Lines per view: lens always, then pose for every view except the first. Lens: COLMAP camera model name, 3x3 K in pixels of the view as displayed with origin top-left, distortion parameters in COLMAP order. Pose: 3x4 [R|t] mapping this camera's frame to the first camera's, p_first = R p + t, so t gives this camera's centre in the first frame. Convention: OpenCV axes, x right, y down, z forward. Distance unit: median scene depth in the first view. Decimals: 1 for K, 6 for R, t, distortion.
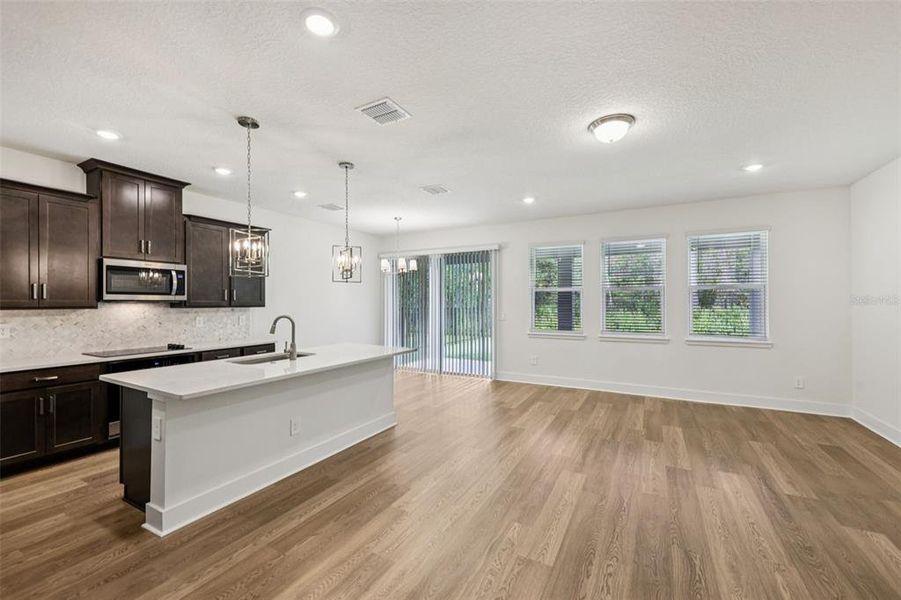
lens RADIAL K [[380.1, 0, 432.2], [0, 380.1, 301.1], [0, 0, 1]] dist [0.014532, -0.005866]
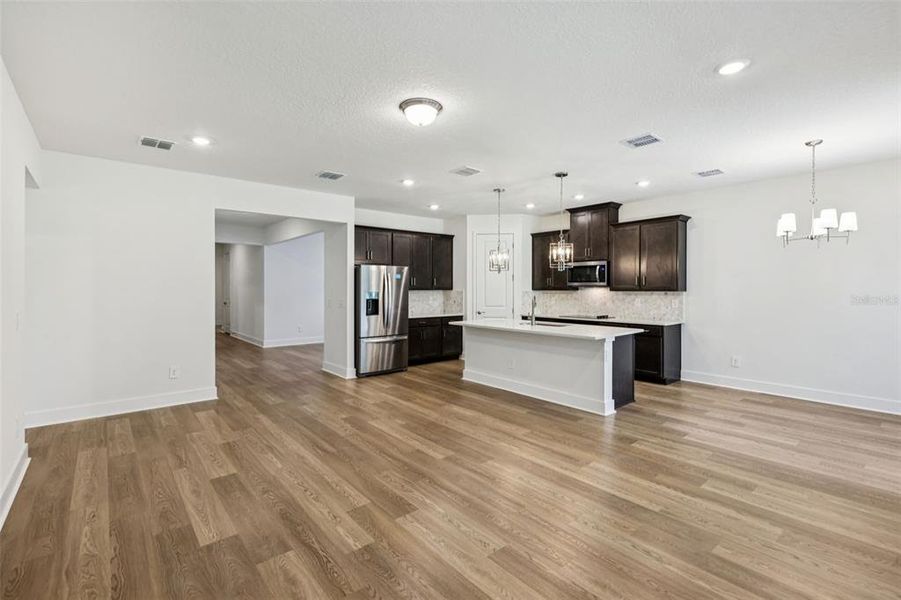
lens RADIAL K [[408.5, 0, 453.3], [0, 408.5, 285.3], [0, 0, 1]] dist [0.018122, 0.000027]
pose [[-0.341842, -0.002798, -0.939753, 1.151446], [0.004655, 0.999978, -0.004670, 0.001937], [0.939746, -0.005971, -0.341822, 1.153467]]
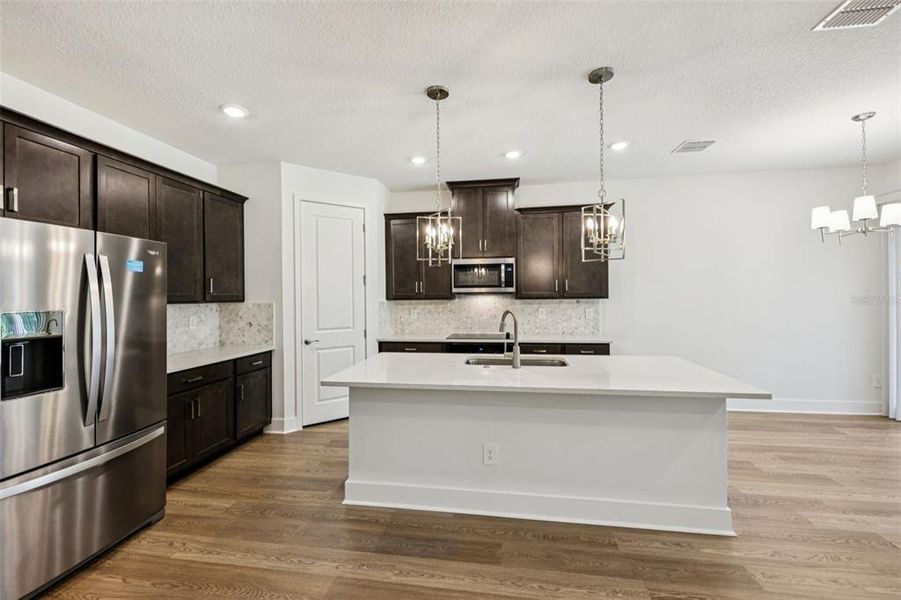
lens RADIAL K [[369.2, 0, 452.7], [0, 369.2, 294.8], [0, 0, 1]] dist [0.013108, -0.000163]
pose [[0.366740, -0.004660, -0.930312, 0.262189], [0.011981, 0.999928, -0.000286, 0.004668], [0.930246, -0.011041, 0.366770, 0.557999]]
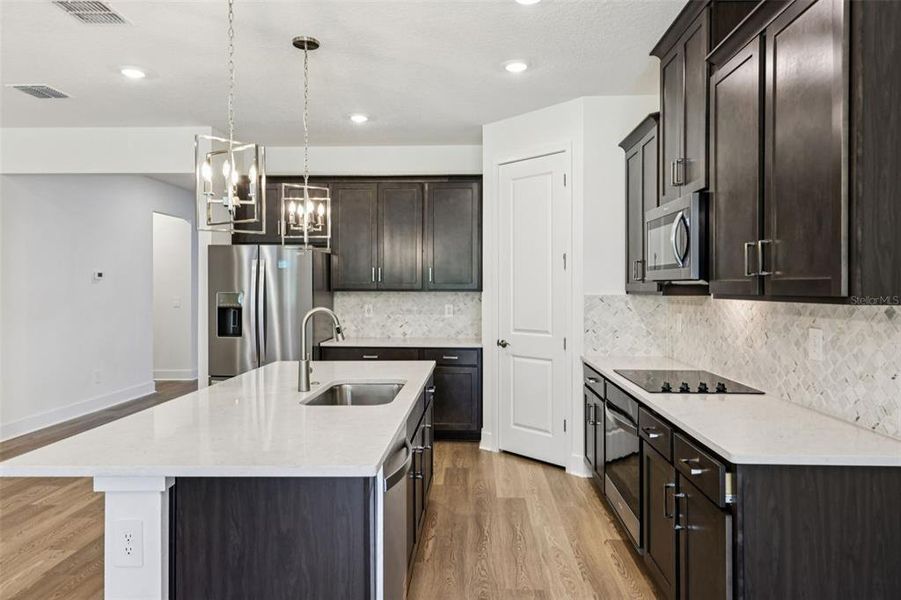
lens RADIAL K [[598.5, 0, 451.9], [0, 598.5, 287.7], [0, 0, 1]] dist [-0.000985, 0.000842]
pose [[-0.876429, -0.002799, -0.481522, -0.130943], [-0.002313, 0.999996, -0.001603, 0.010360], [0.481525, -0.000291, -0.876432, 1.676723]]
